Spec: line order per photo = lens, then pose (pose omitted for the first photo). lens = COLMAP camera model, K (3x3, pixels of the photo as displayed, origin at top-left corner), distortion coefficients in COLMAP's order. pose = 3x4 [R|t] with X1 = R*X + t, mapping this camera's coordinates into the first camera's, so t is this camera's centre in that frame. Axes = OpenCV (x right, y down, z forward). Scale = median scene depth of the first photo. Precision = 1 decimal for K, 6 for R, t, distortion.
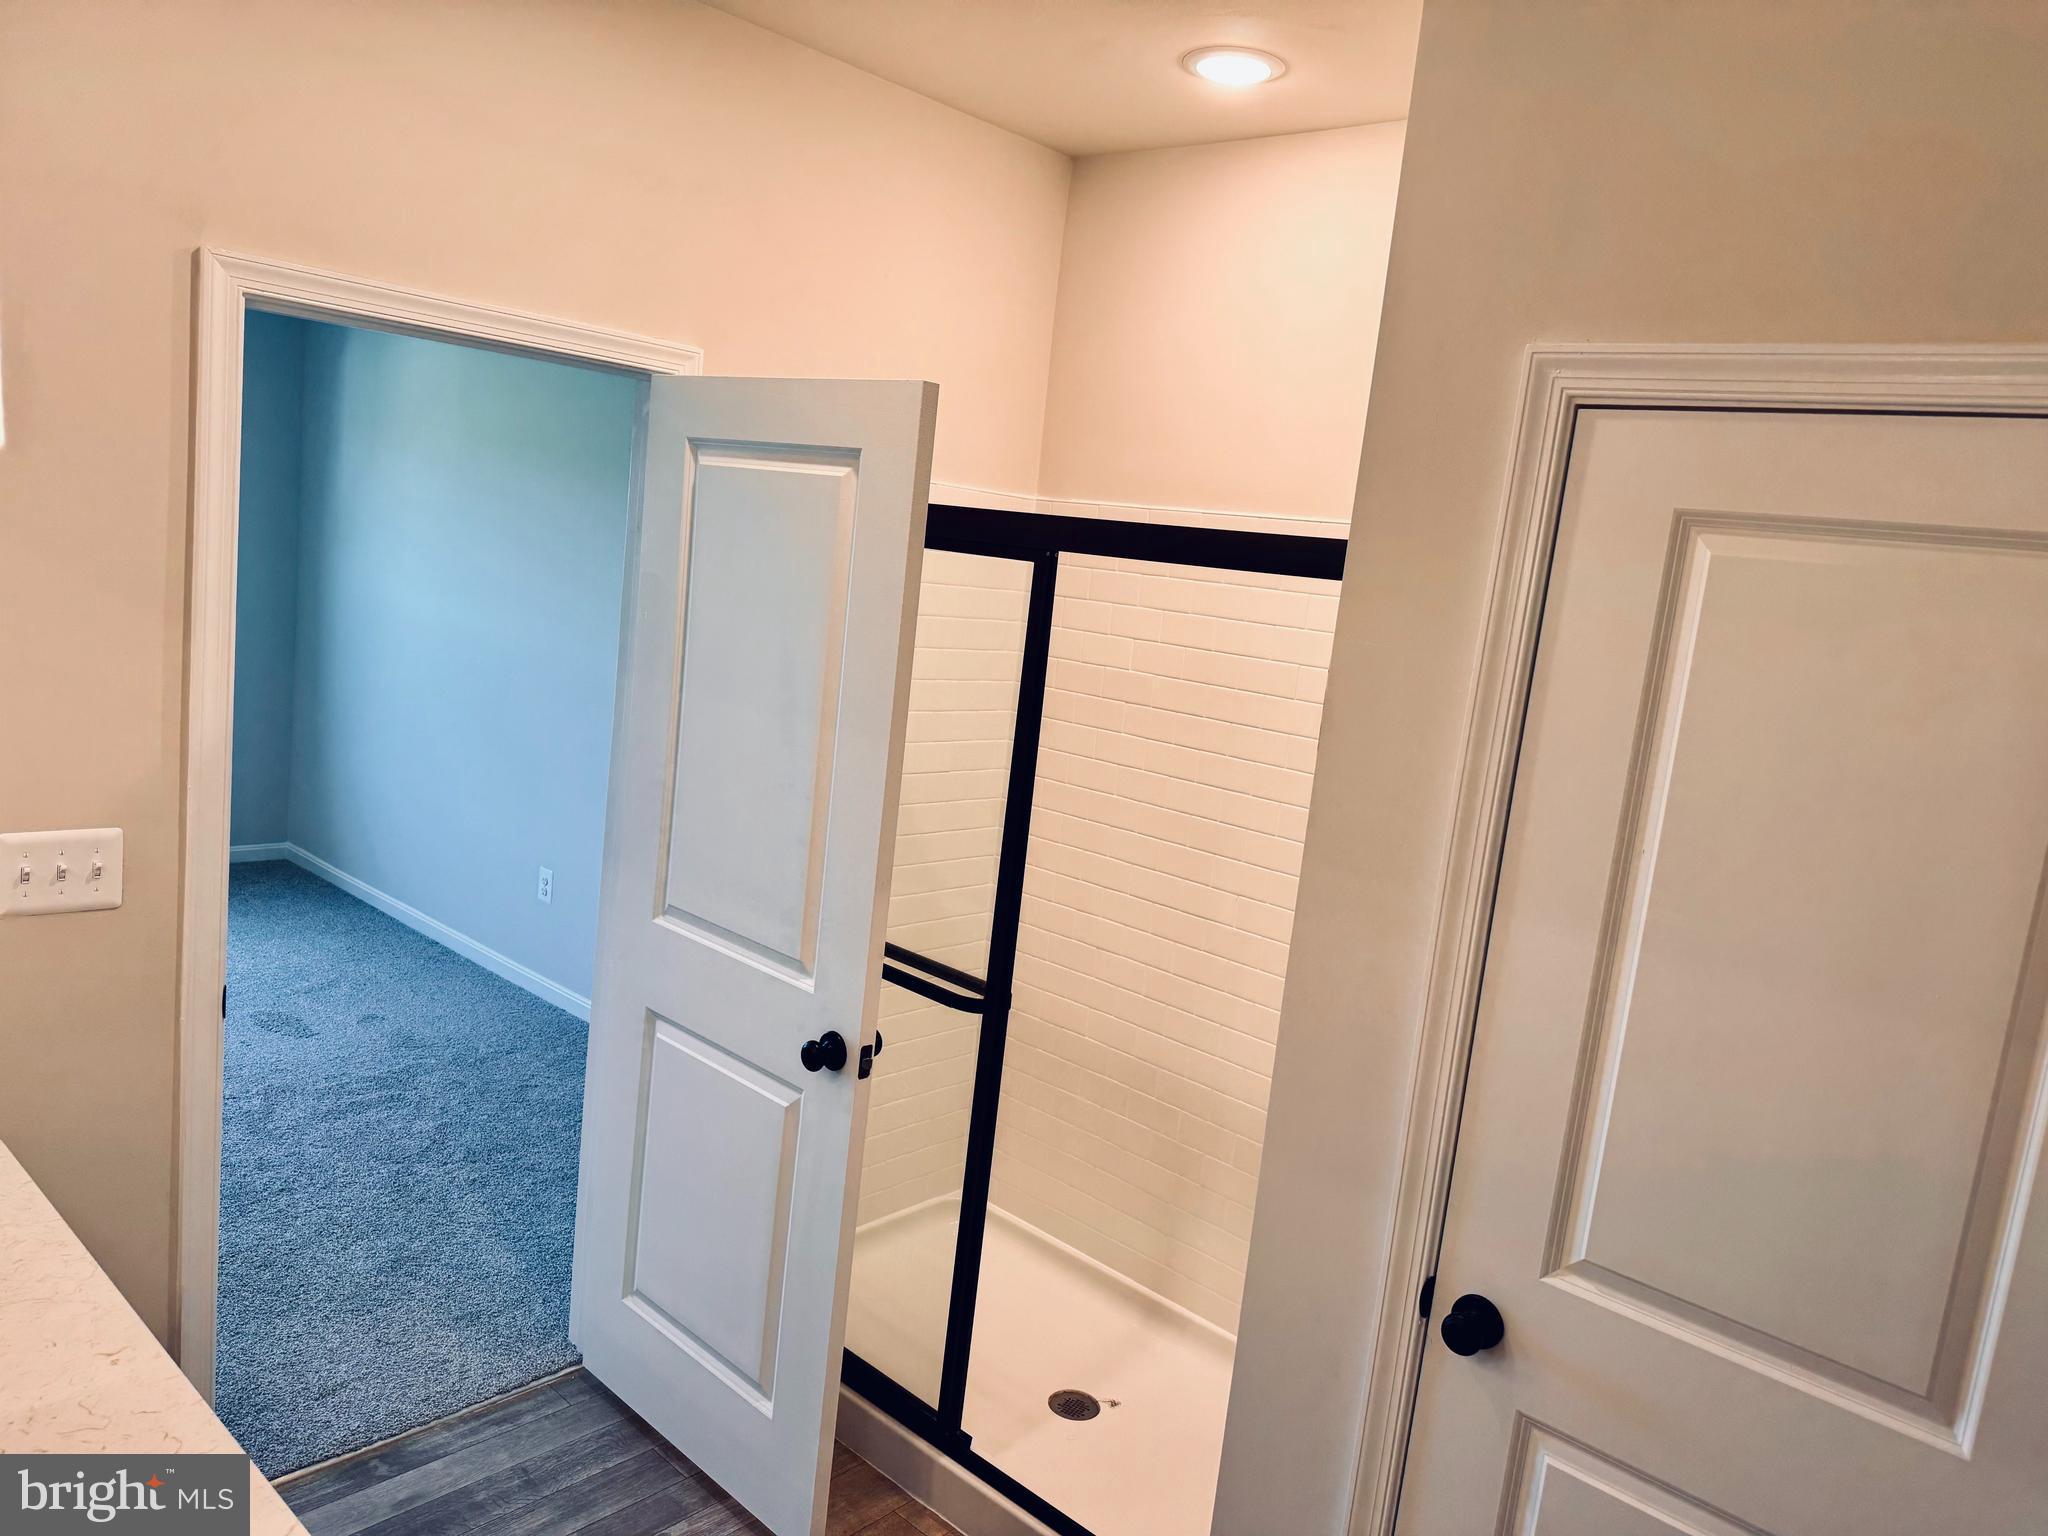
lens RADIAL K [[1469.9, 0, 1018.7], [0, 1469.9, 784.1], [0, 0, 1]] dist [0.131194, -0.173428]
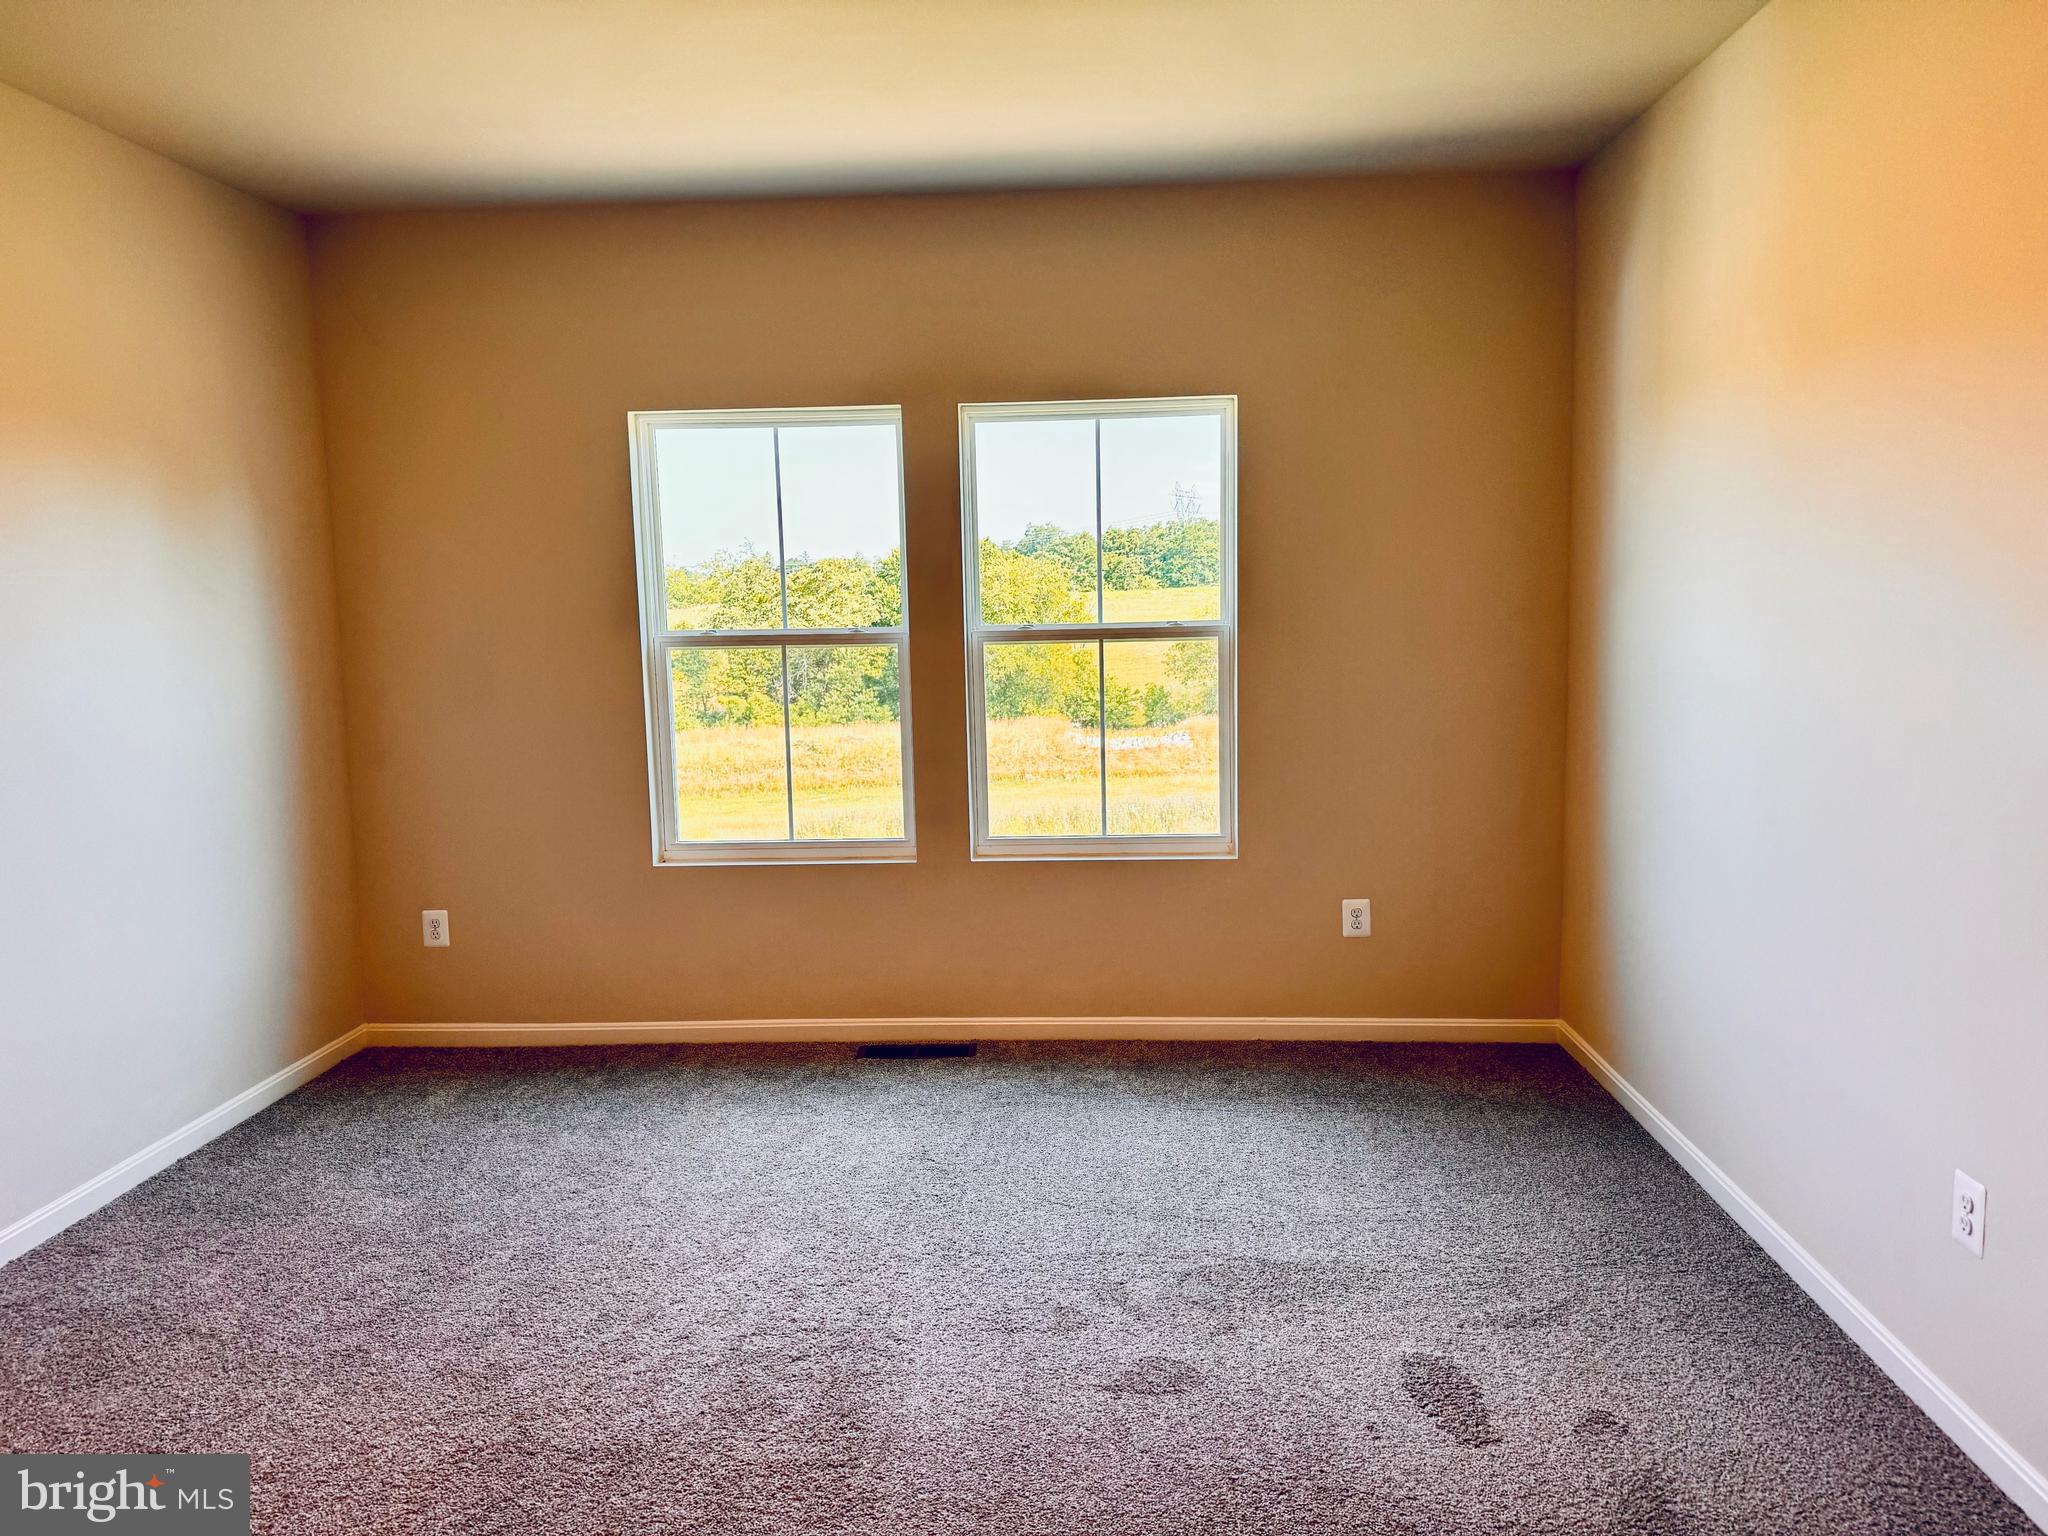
lens RADIAL K [[1464.2, 0, 1024.0], [0, 1464.2, 768.0], [0, 0, 1]] dist [0.158145, -0.166311]
pose [[0.636576, -0.027932, -0.770708, -0.133823], [-0.037048, 0.997083, -0.066737, -0.029106], [0.770323, 0.071036, 0.633684, 0.455031]]
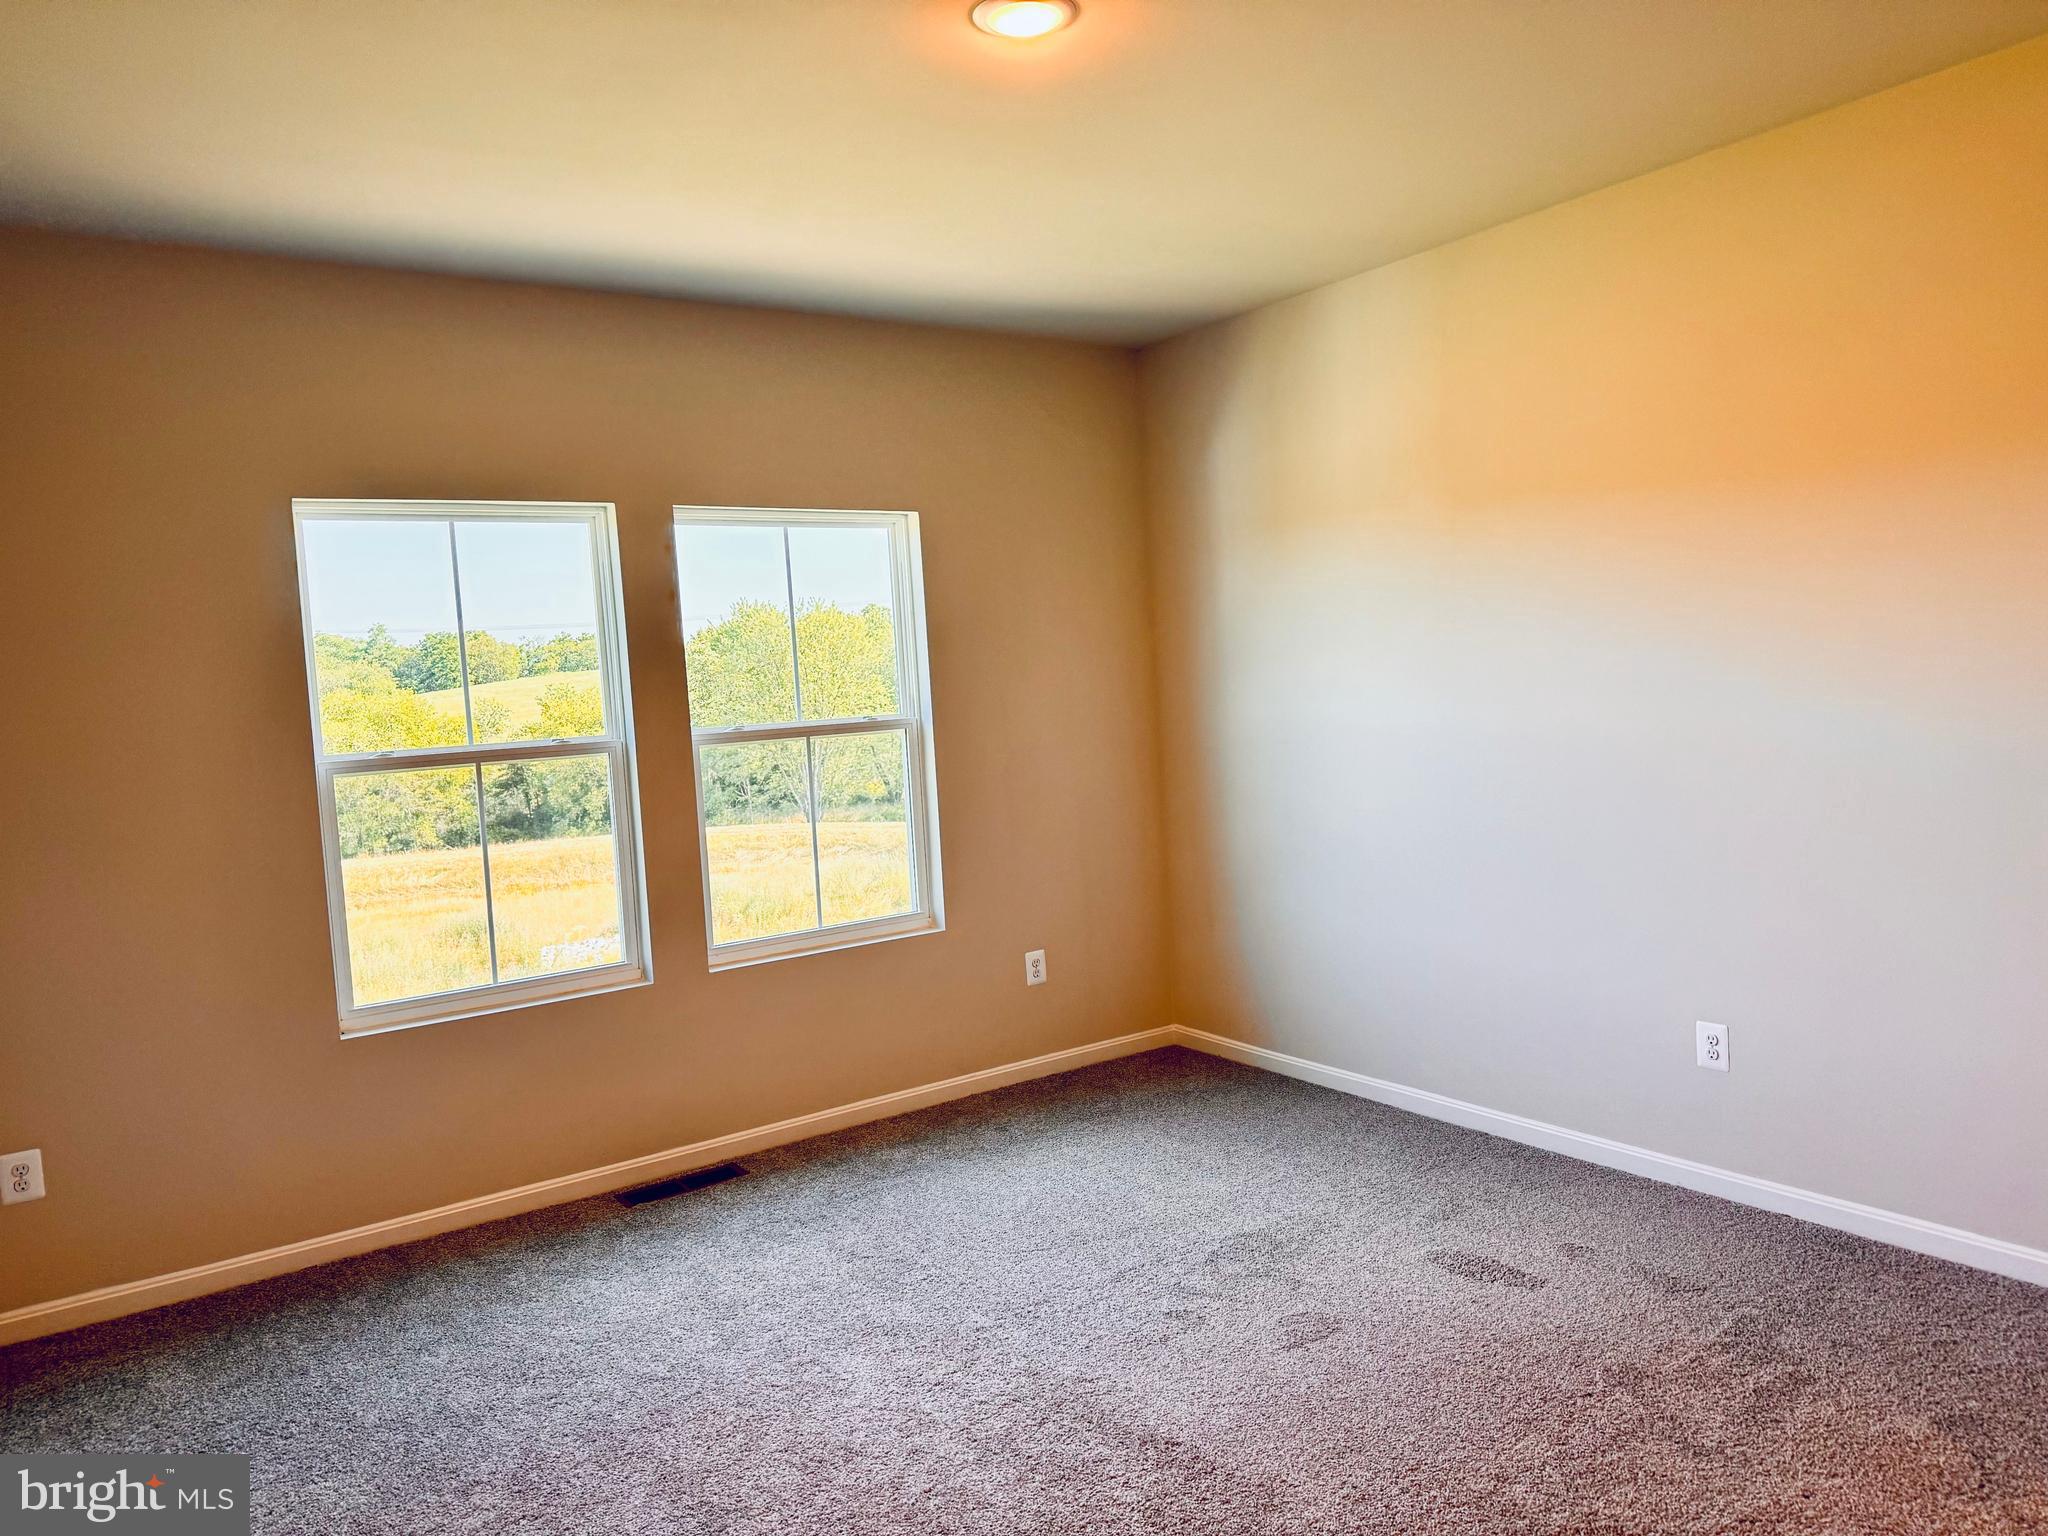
lens RADIAL K [[1469.9, 0, 1018.7], [0, 1469.9, 784.1], [0, 0, 1]] dist [0.131194, -0.173428]
pose [[0.962369, -0.149798, -0.226729, -0.460995], [0.128580, 0.986049, -0.105707, -0.024629], [0.239401, 0.072576, 0.968204, 0.191753]]
